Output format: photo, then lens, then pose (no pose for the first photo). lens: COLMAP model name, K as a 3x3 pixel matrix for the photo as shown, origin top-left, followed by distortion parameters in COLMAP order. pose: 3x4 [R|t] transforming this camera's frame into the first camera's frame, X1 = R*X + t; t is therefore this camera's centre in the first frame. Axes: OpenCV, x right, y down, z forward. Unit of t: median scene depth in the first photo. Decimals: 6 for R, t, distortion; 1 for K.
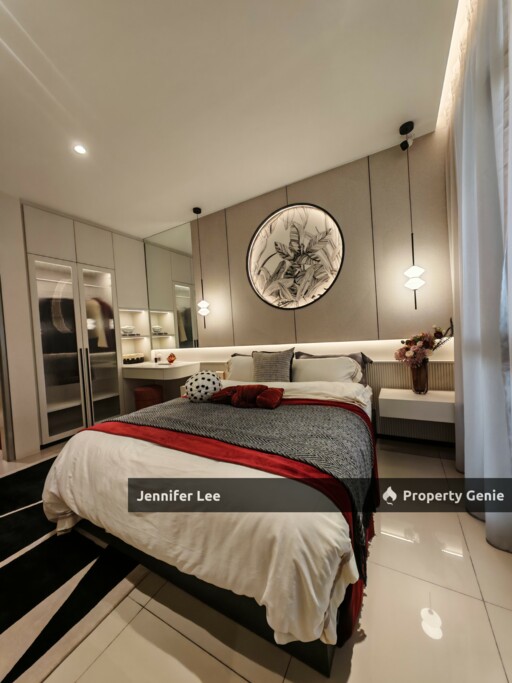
lens RADIAL K [[256.0, 0, 258.0], [0, 256.0, 339.1], [0, 0, 1]] dist [-0.000982, 0.000002]
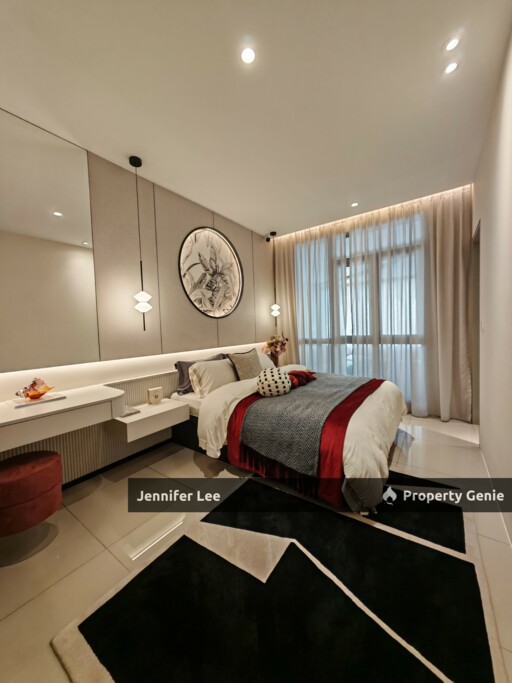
lens RADIAL K [[256.0, 0, 258.0], [0, 256.0, 339.1], [0, 0, 1]] dist [-0.000982, 0.000002]
pose [[0.113238, 0.033088, 0.993017, -0.964801], [0.068828, 0.996783, -0.041063, 0.035859], [-0.991181, 0.072997, 0.110597, 0.688314]]
